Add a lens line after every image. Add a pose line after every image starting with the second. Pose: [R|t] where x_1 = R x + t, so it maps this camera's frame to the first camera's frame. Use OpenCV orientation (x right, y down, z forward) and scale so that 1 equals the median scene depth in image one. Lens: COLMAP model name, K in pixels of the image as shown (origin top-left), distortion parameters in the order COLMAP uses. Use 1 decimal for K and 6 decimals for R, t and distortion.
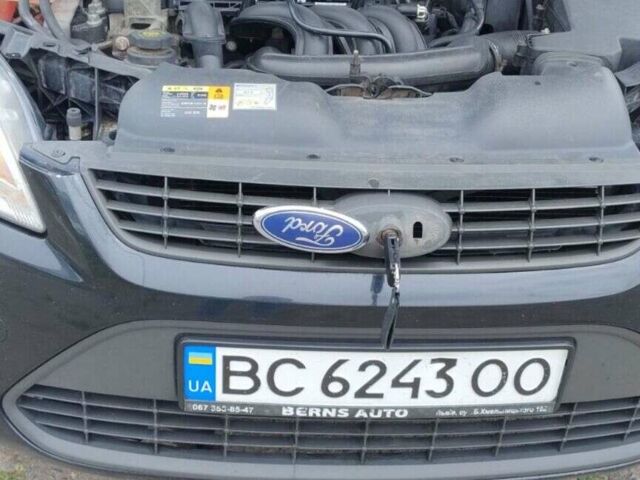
lens RADIAL K [[1112.9, 0, 320.0], [0, 1112.9, 240.0], [0, 0, 1]] dist [0.082702, 0.068473]
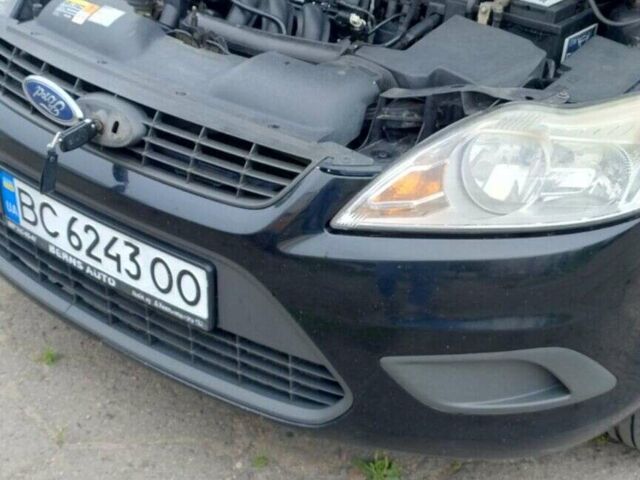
lens RADIAL K [[1112.9, 0, 320.0], [0, 1112.9, 240.0], [0, 0, 1]] dist [0.082702, 0.068473]
pose [[0.754079, 0.318905, -0.574164, 0.986178], [-0.377452, 0.925844, 0.018510, -0.001142], [0.537489, 0.202762, 0.818531, 0.083837]]
